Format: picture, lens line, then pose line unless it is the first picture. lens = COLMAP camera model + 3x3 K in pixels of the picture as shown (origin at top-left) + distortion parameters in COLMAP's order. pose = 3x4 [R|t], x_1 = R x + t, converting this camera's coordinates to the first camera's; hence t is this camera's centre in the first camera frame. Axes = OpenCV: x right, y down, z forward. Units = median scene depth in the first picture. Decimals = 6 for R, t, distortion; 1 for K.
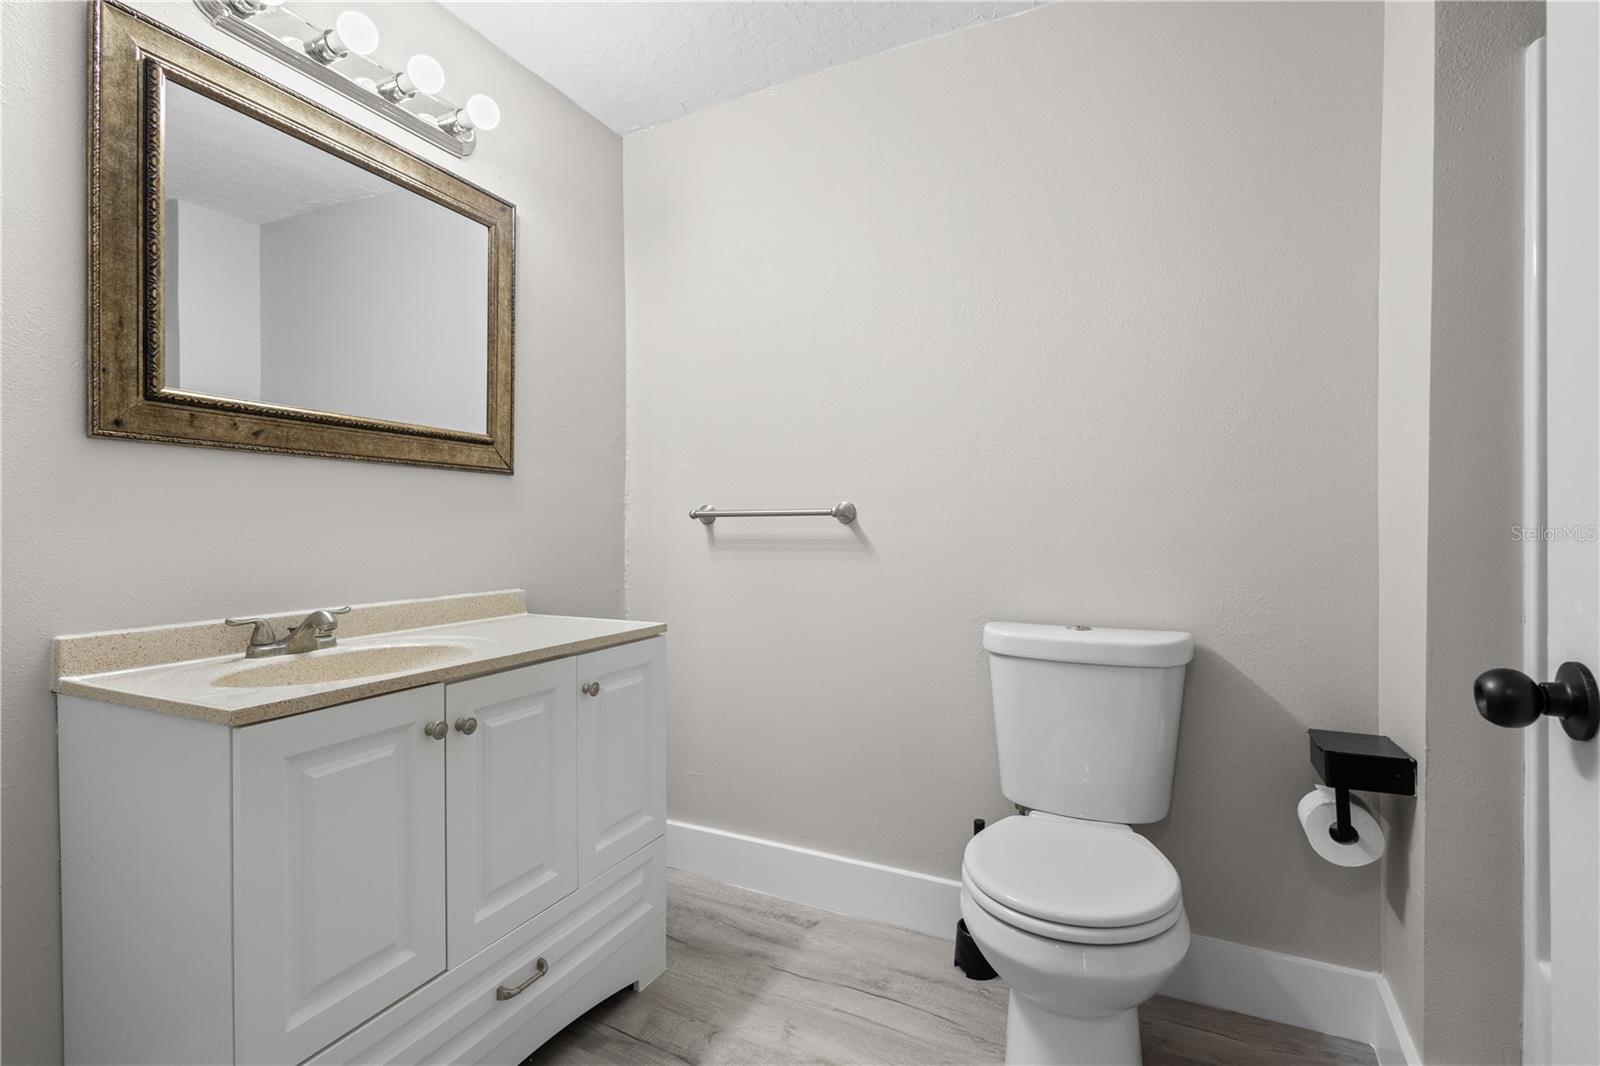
lens RADIAL K [[738.0, 0, 806.6], [0, 738.0, 528.8], [0, 0, 1]] dist [0.016361, -0.002105]
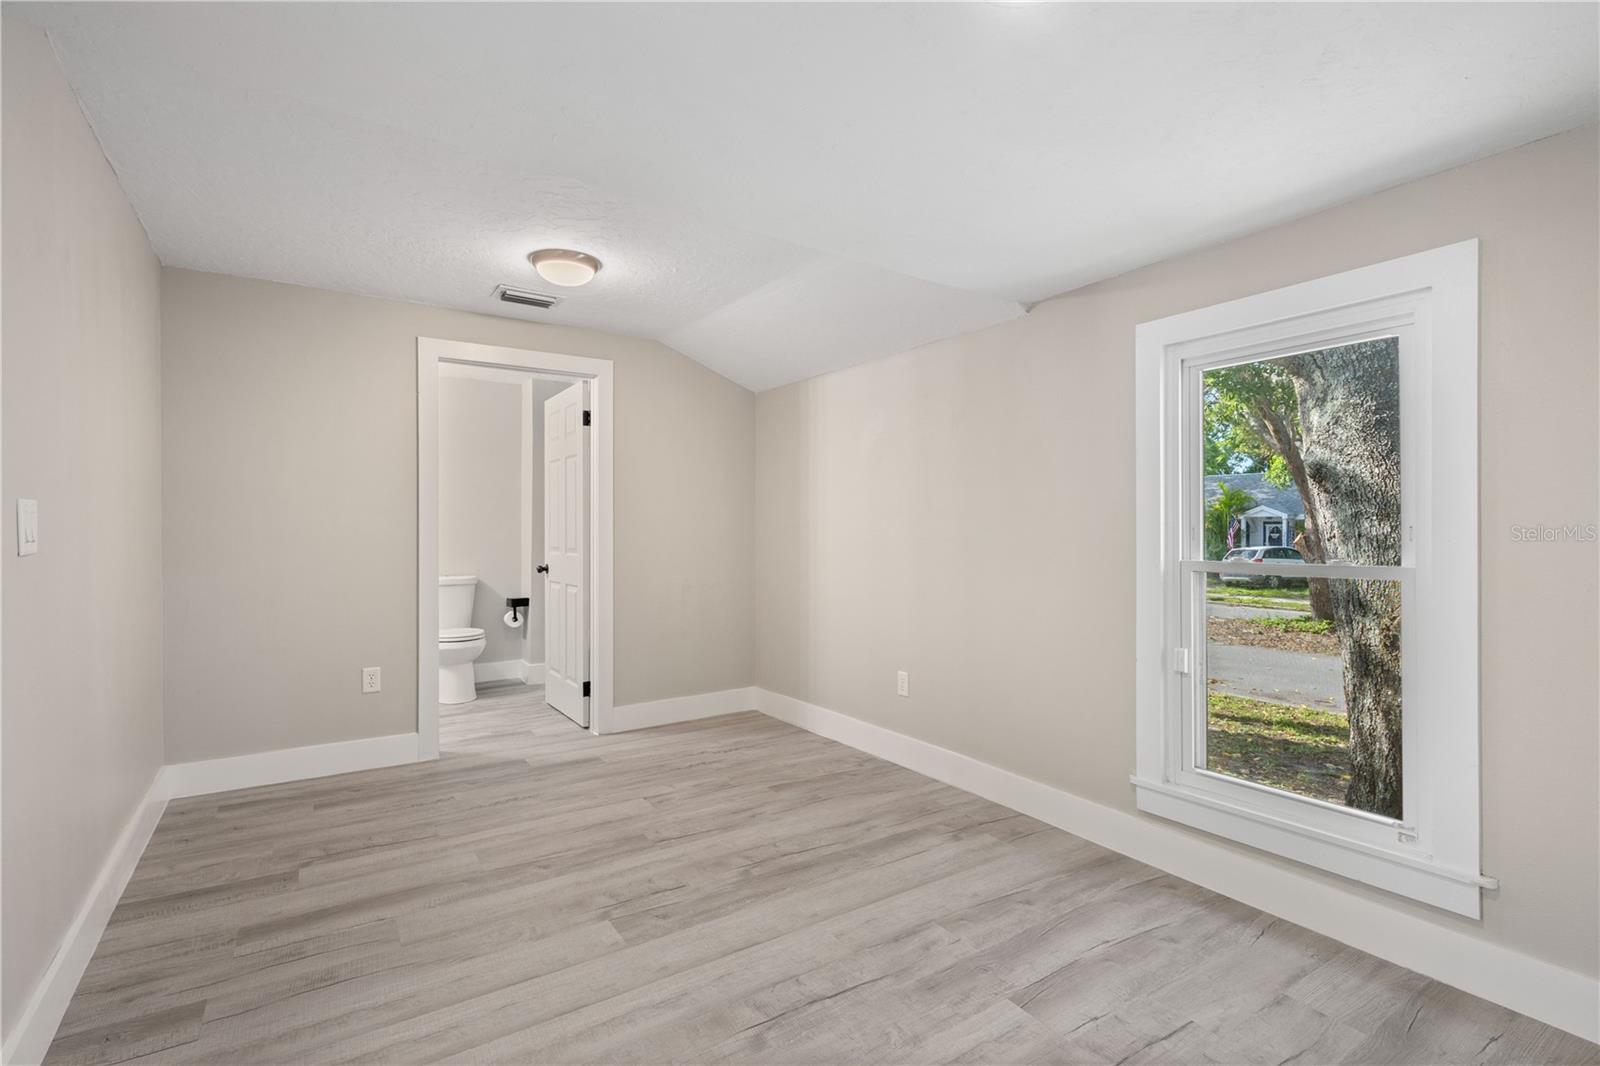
lens RADIAL K [[738.0, 0, 799.6], [0, 738.0, 536.6], [0, 0, 1]] dist [0.016361, -0.002105]
pose [[0.501145, 0.001348, 0.865362, -1.980877], [0.005496, 0.999974, -0.004741, -0.025089], [-0.865346, 0.007132, 0.501124, -2.357571]]
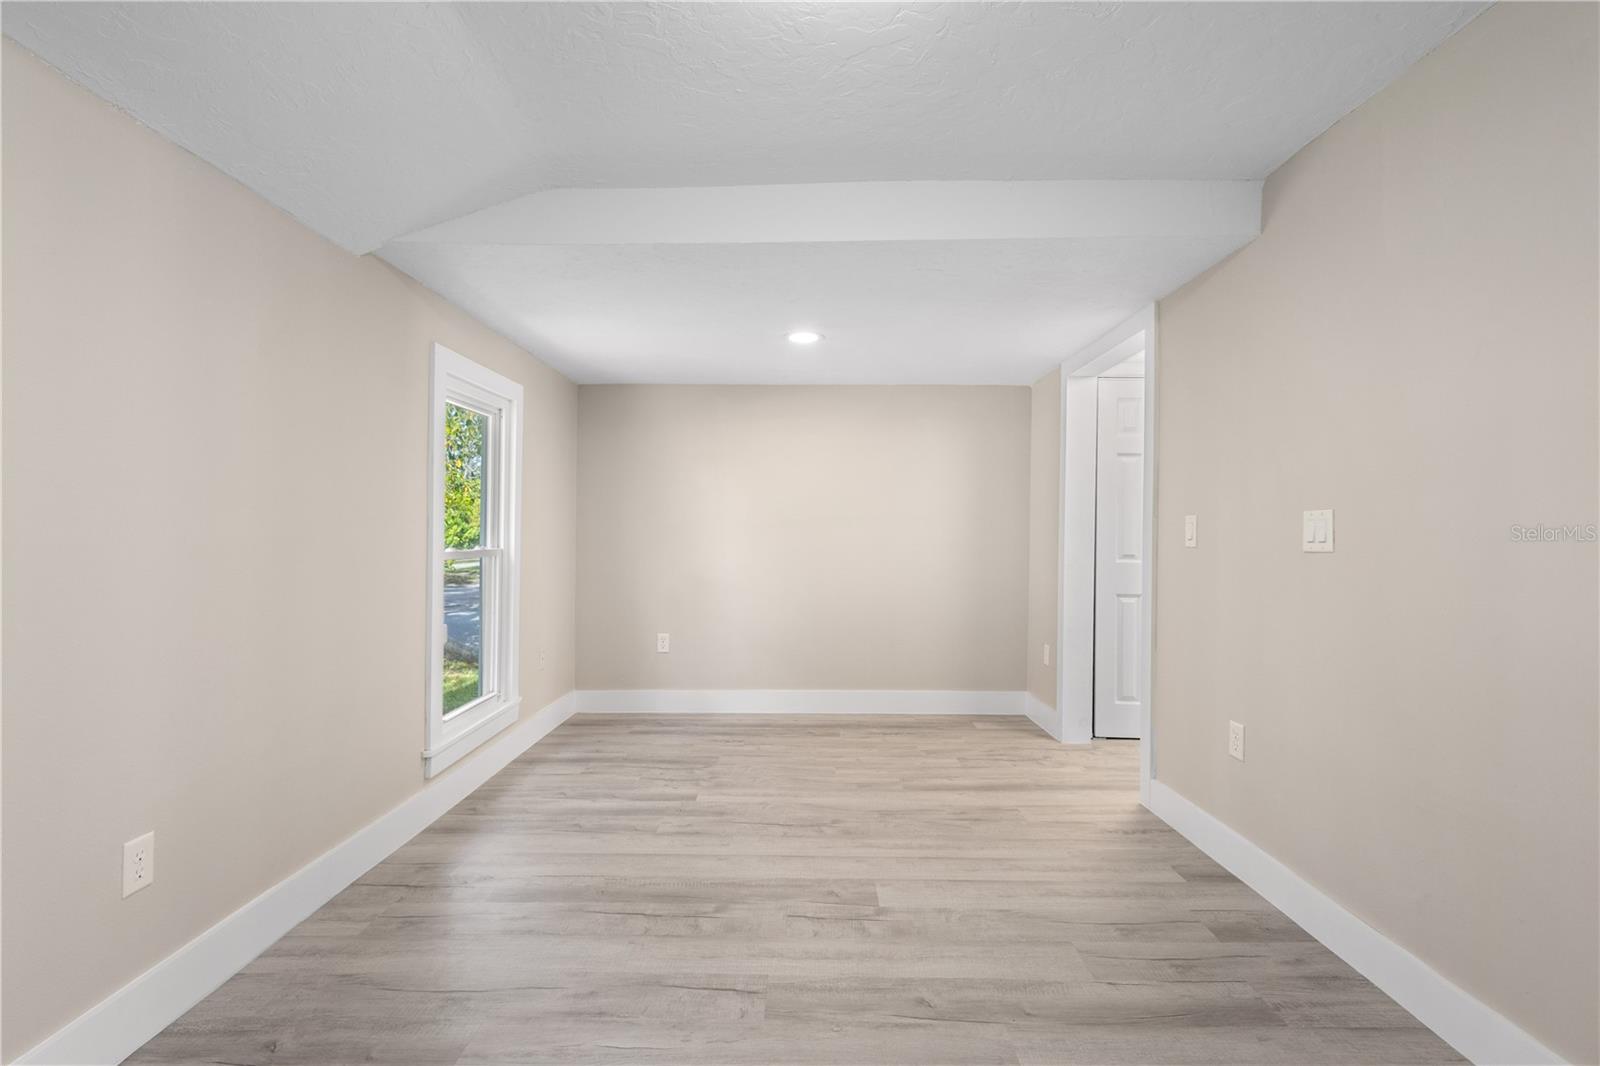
lens RADIAL K [[738.0, 0, 801.3], [0, 738.0, 528.1], [0, 0, 1]] dist [0.016361, -0.002105]
pose [[-0.903098, -0.002428, -0.429427, 1.197498], [-0.006154, 0.999955, 0.007288, -0.087268], [0.429390, 0.009224, -0.903072, 1.639805]]
